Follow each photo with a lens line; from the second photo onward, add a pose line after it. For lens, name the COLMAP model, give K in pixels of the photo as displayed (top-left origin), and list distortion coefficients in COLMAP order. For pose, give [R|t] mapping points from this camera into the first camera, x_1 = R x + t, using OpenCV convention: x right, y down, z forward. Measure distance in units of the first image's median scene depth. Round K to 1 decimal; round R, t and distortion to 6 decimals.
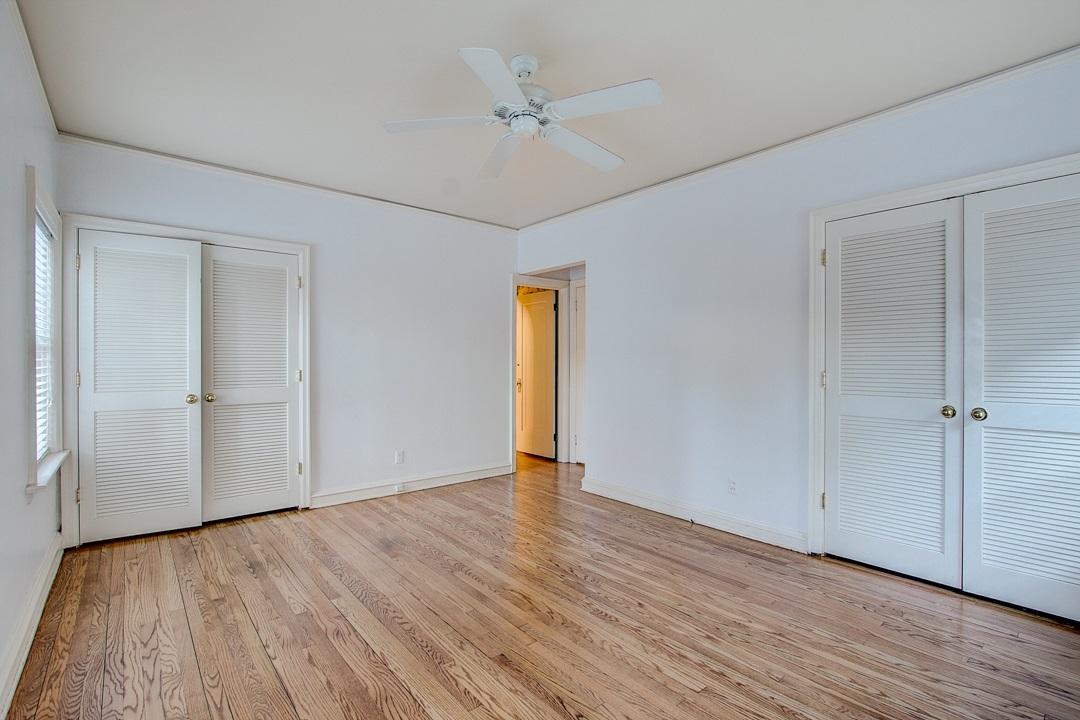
lens RADIAL K [[497.1, 0, 531.1], [0, 497.1, 364.2], [0, 0, 1]] dist [-0.017759, 0.000835]
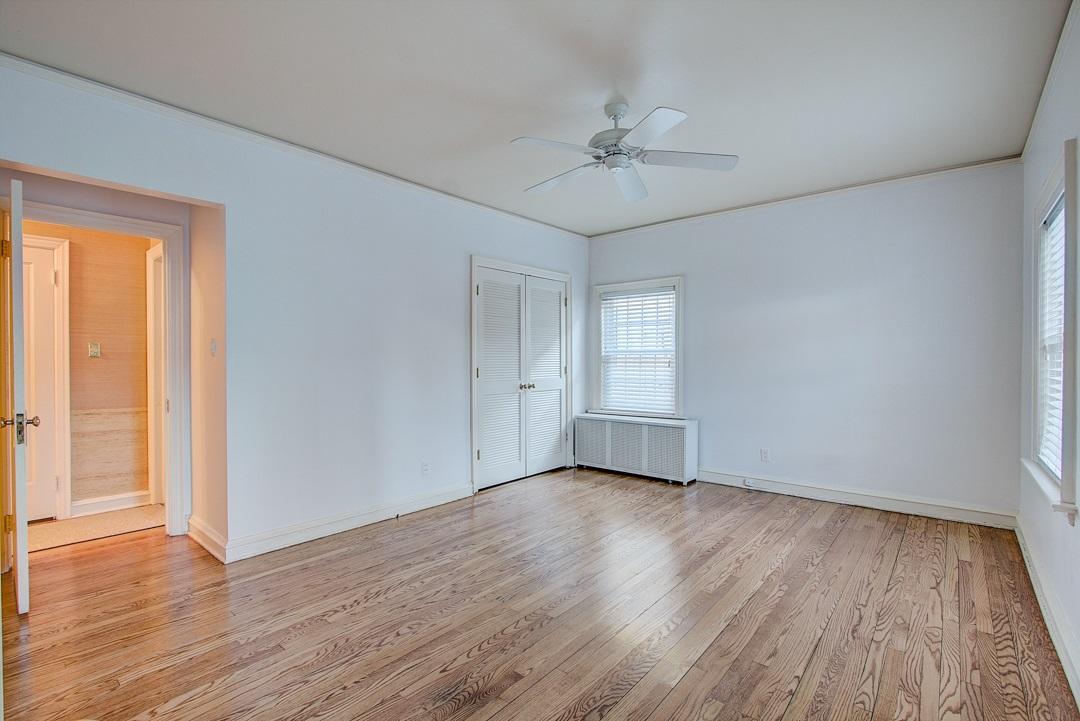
lens RADIAL K [[497.1, 0, 531.1], [0, 497.1, 364.7], [0, 0, 1]] dist [-0.017759, 0.000835]
pose [[-0.174815, -0.011031, 0.984539, -0.855312], [0.007571, 0.999893, 0.012547, -0.009875], [-0.984572, 0.009647, -0.174713, 1.049796]]
